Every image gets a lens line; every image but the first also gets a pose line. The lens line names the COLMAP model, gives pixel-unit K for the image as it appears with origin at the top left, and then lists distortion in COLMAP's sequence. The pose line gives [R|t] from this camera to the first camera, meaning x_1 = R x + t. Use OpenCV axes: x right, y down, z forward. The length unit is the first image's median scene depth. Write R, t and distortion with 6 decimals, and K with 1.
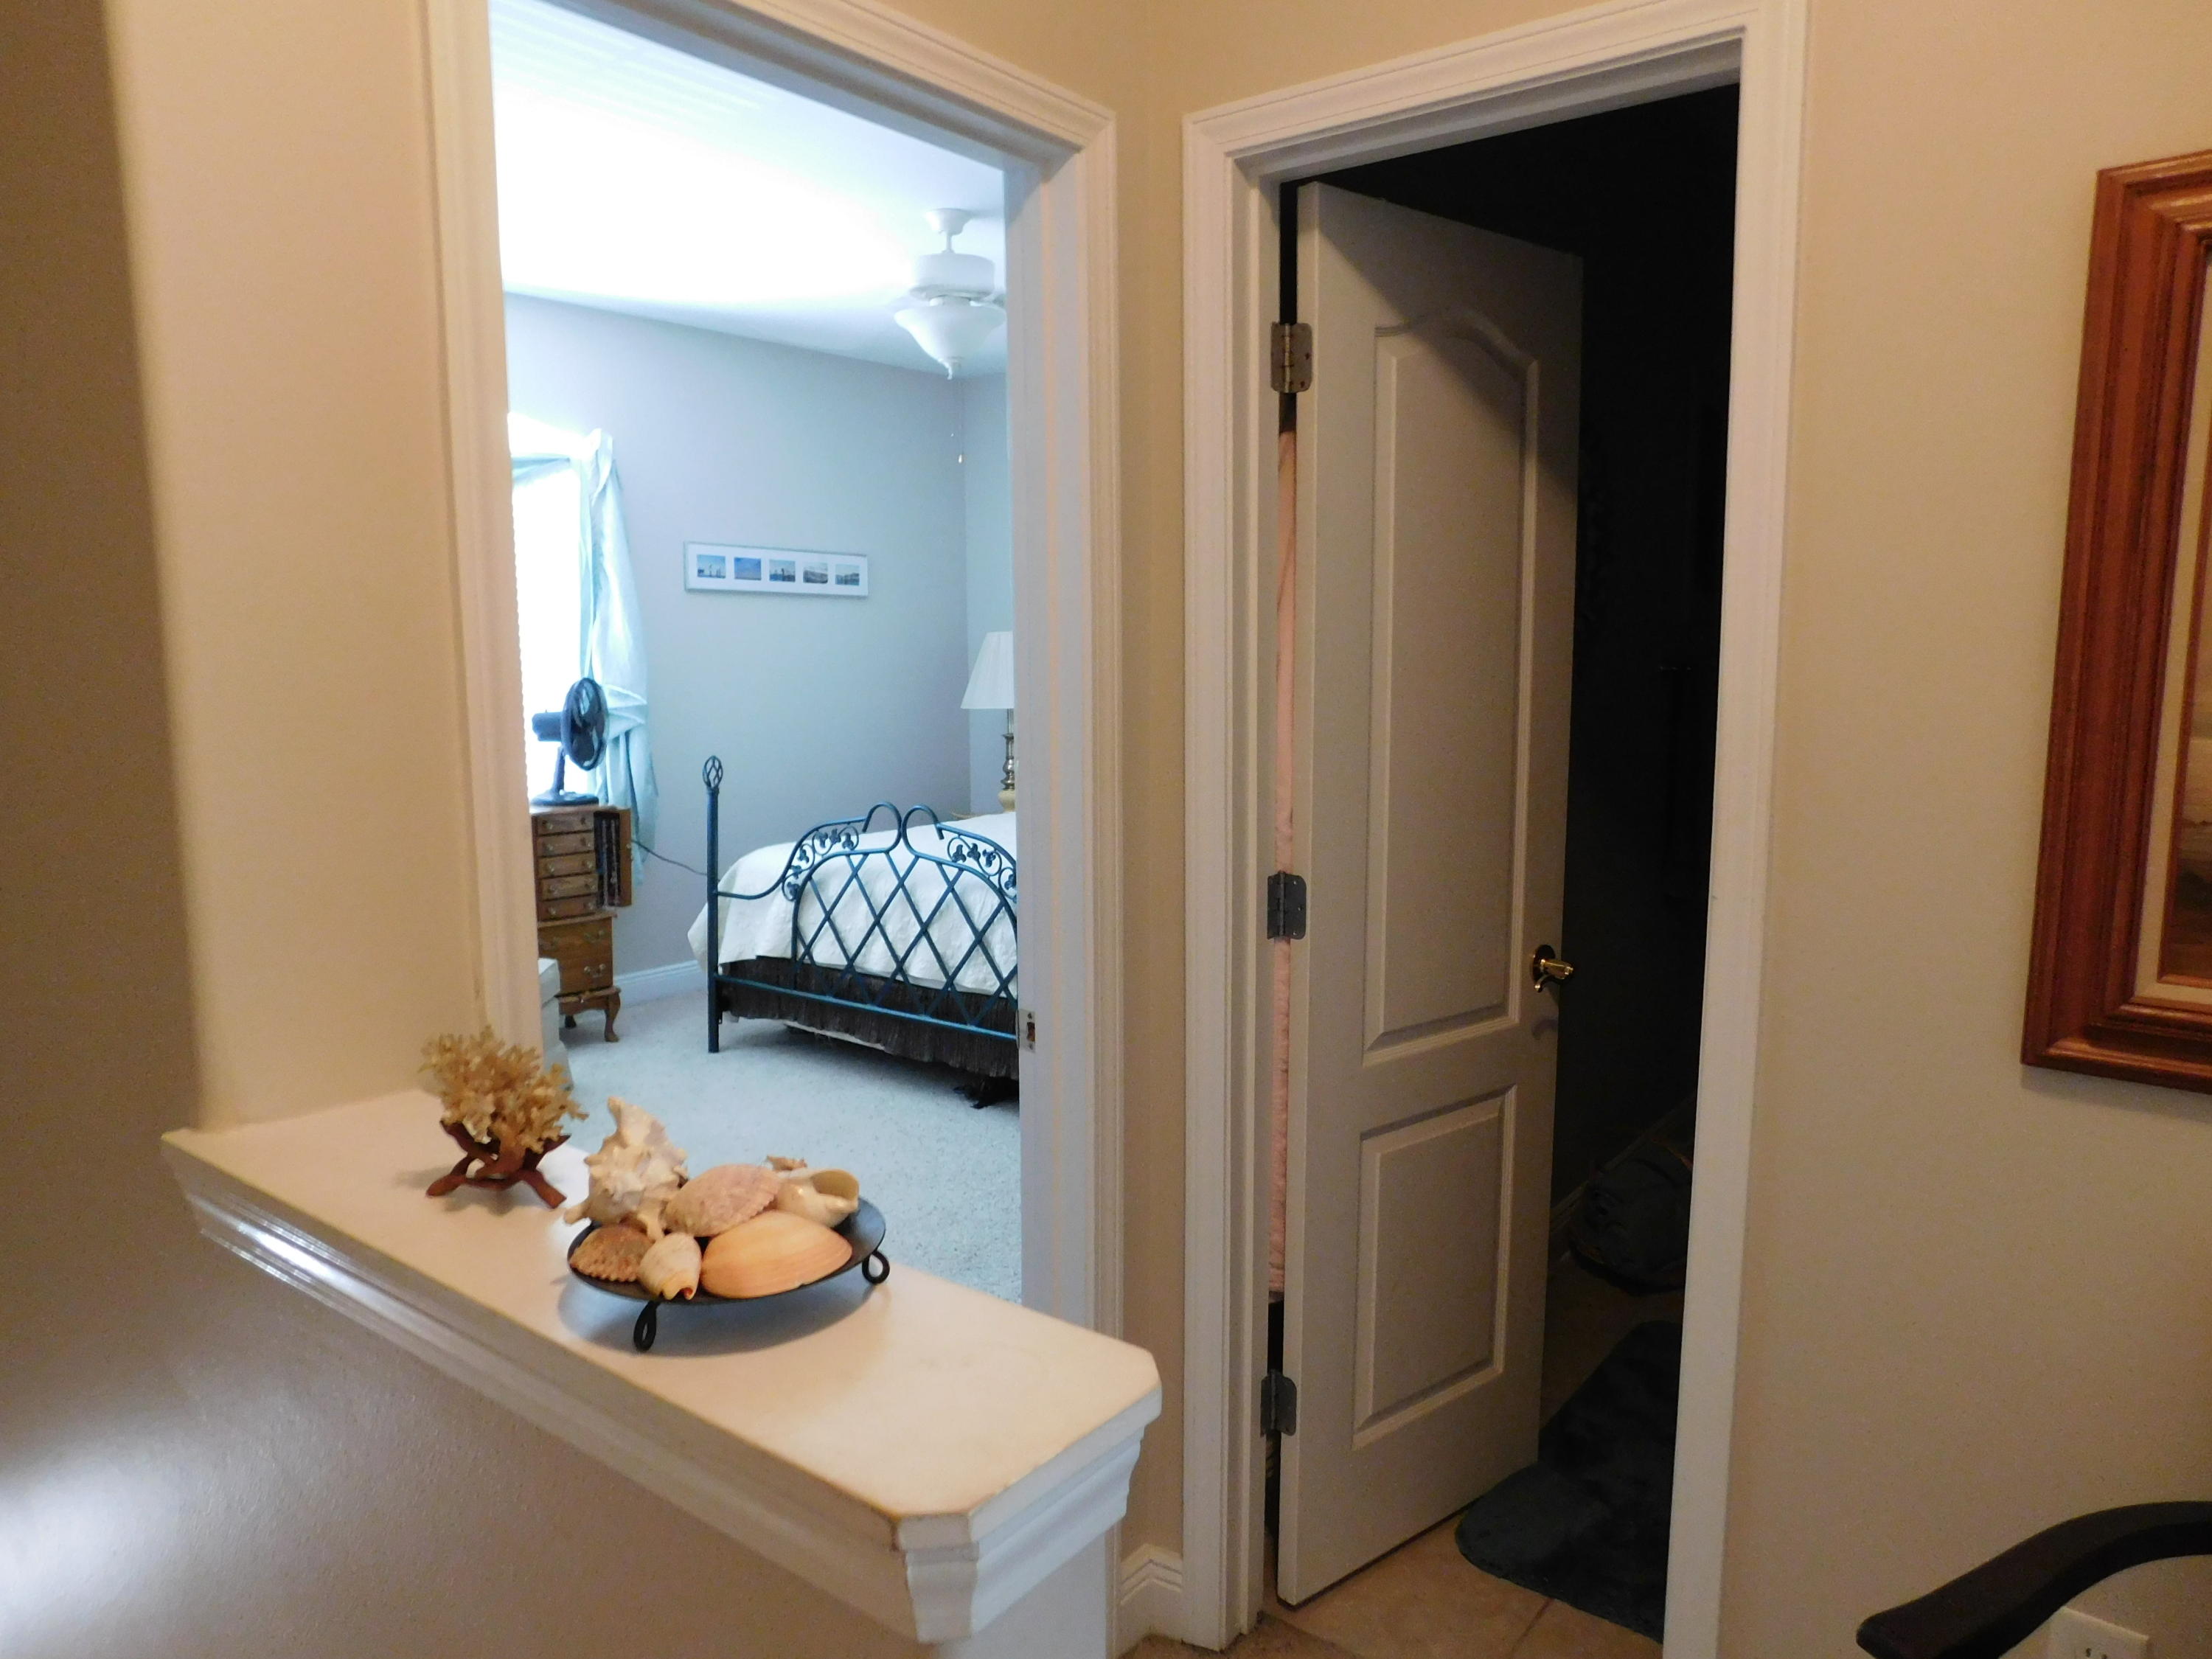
lens RADIAL K [[1486.2, 0, 1117.2], [0, 1486.2, 840.0], [0, 0, 1]] dist [-0.065148, 0.053252]
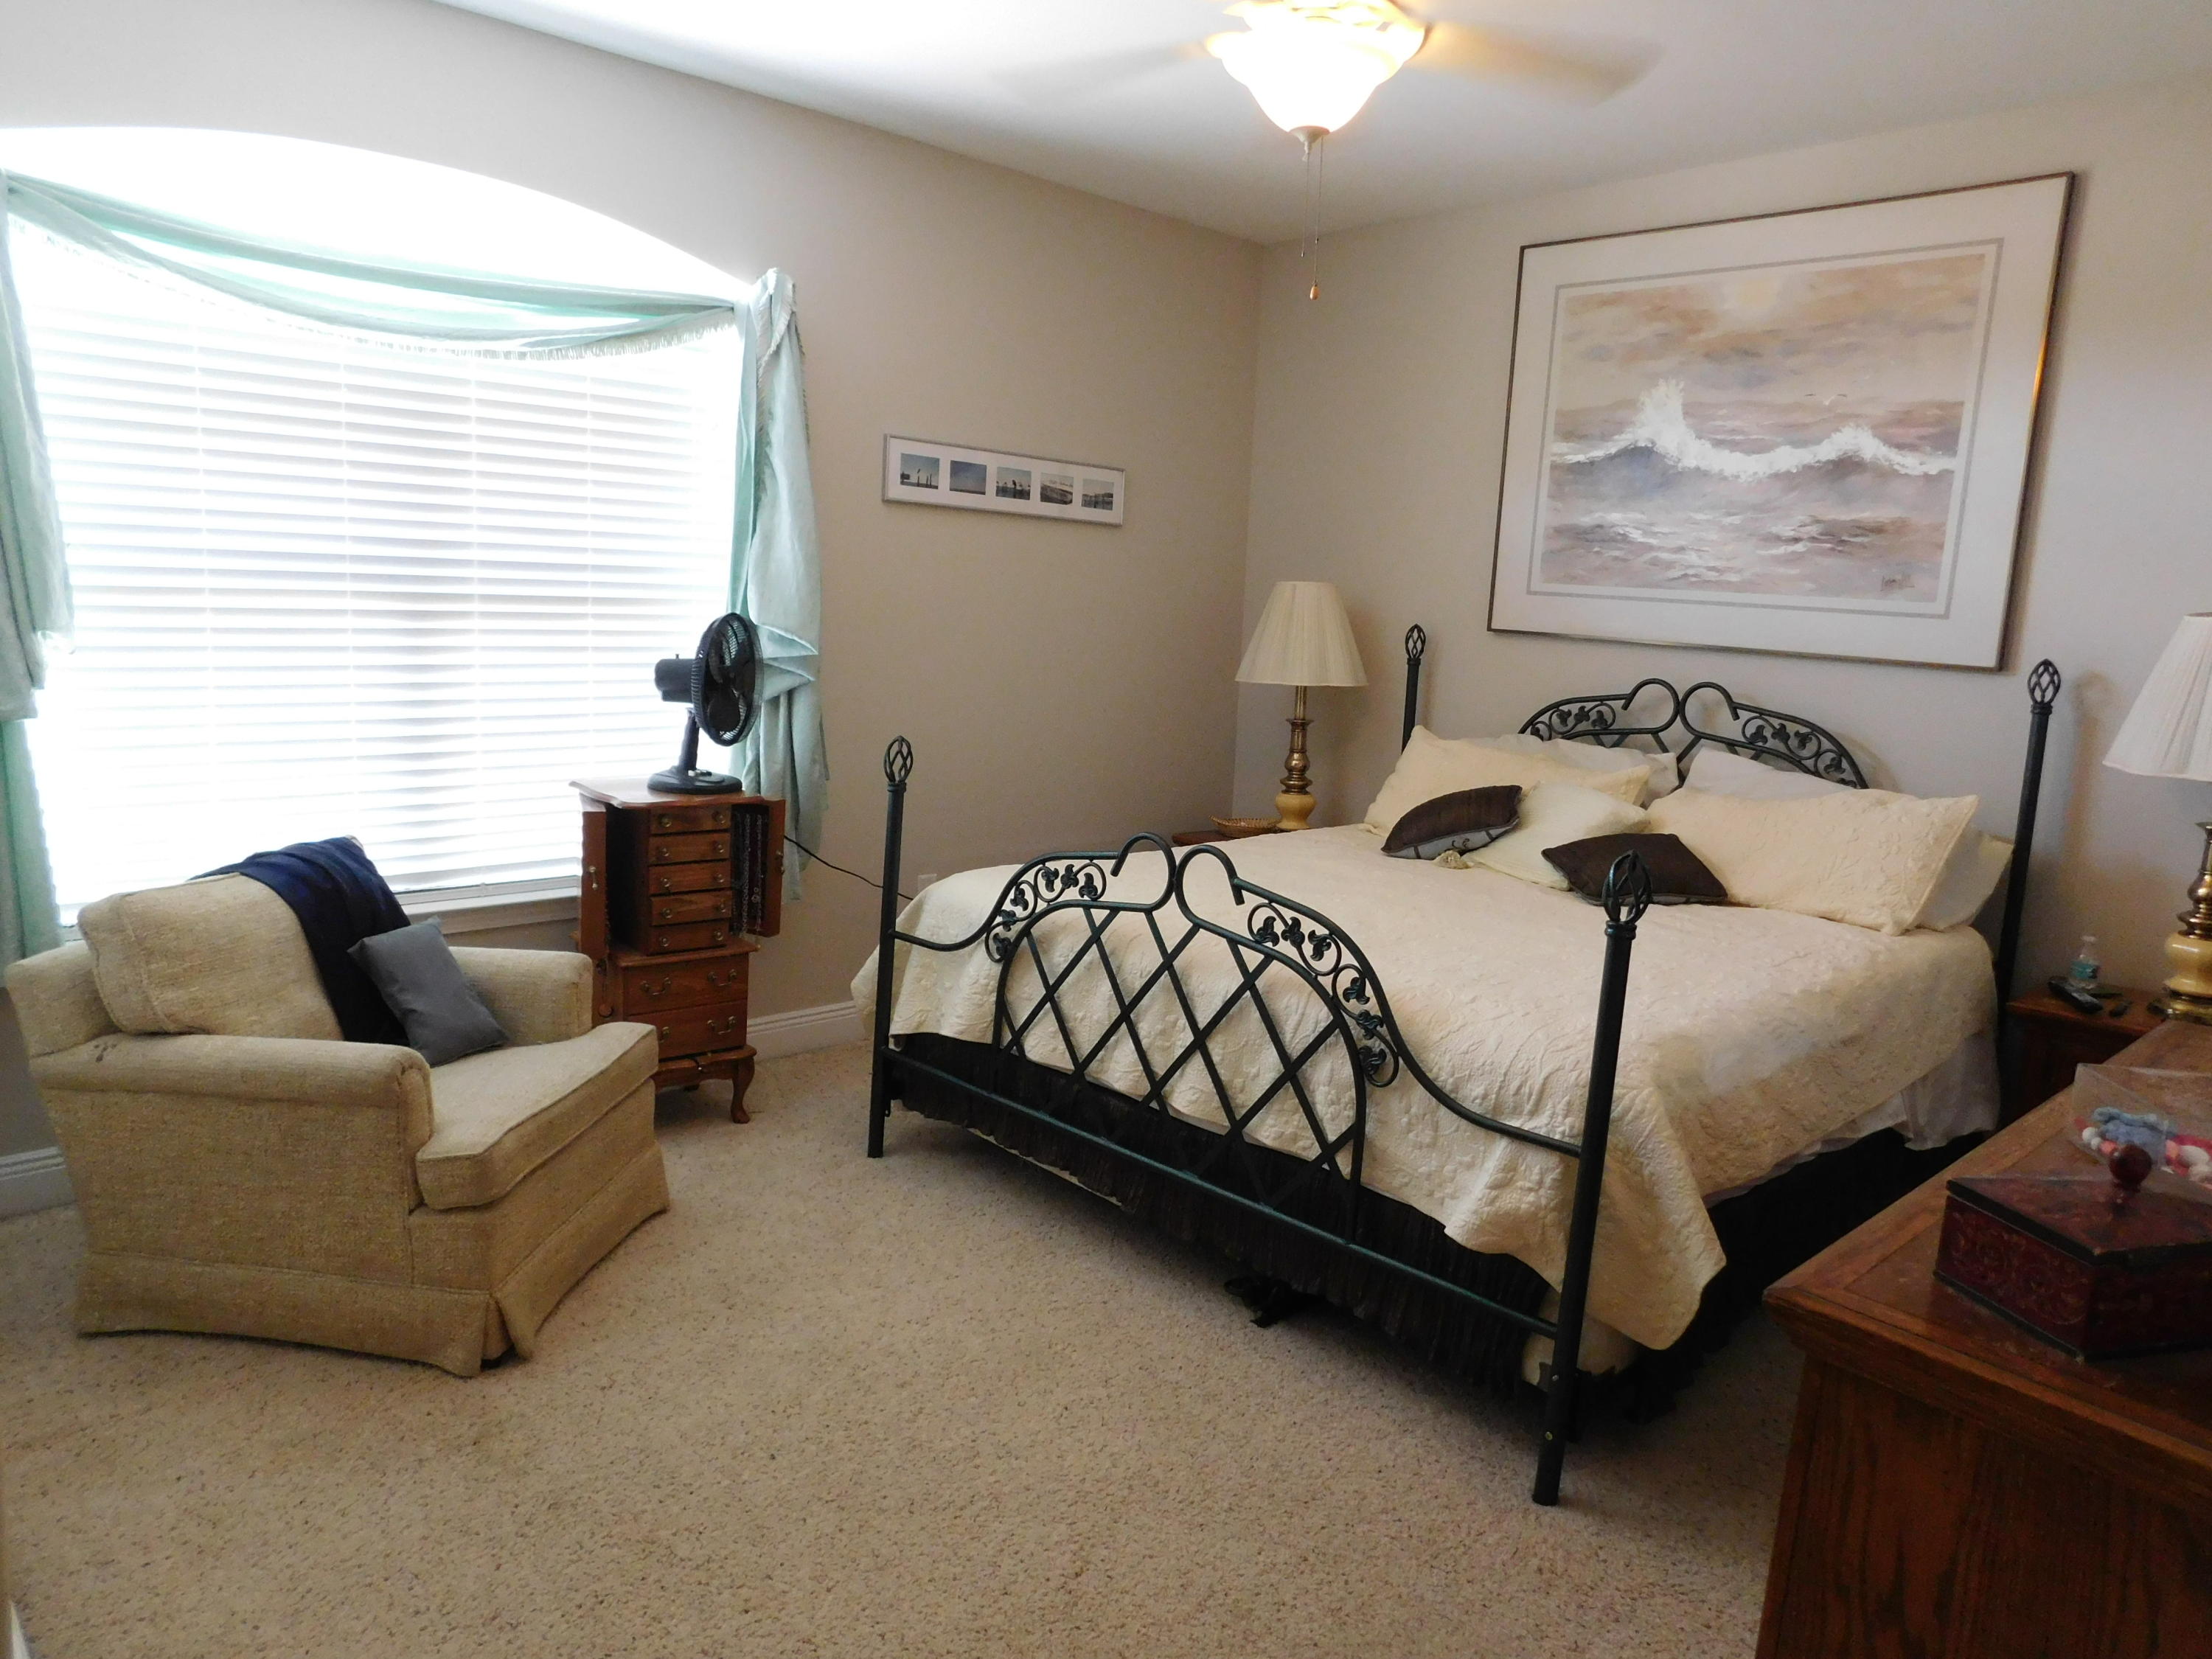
lens RADIAL K [[1486.2, 0, 1117.2], [0, 1486.2, 840.0], [0, 0, 1]] dist [-0.065148, 0.053252]
pose [[0.988312, 0.072587, -0.134058, -0.078337], [-0.068448, 0.997032, 0.035239, -0.041386], [0.136218, -0.025651, 0.990347, 0.334131]]
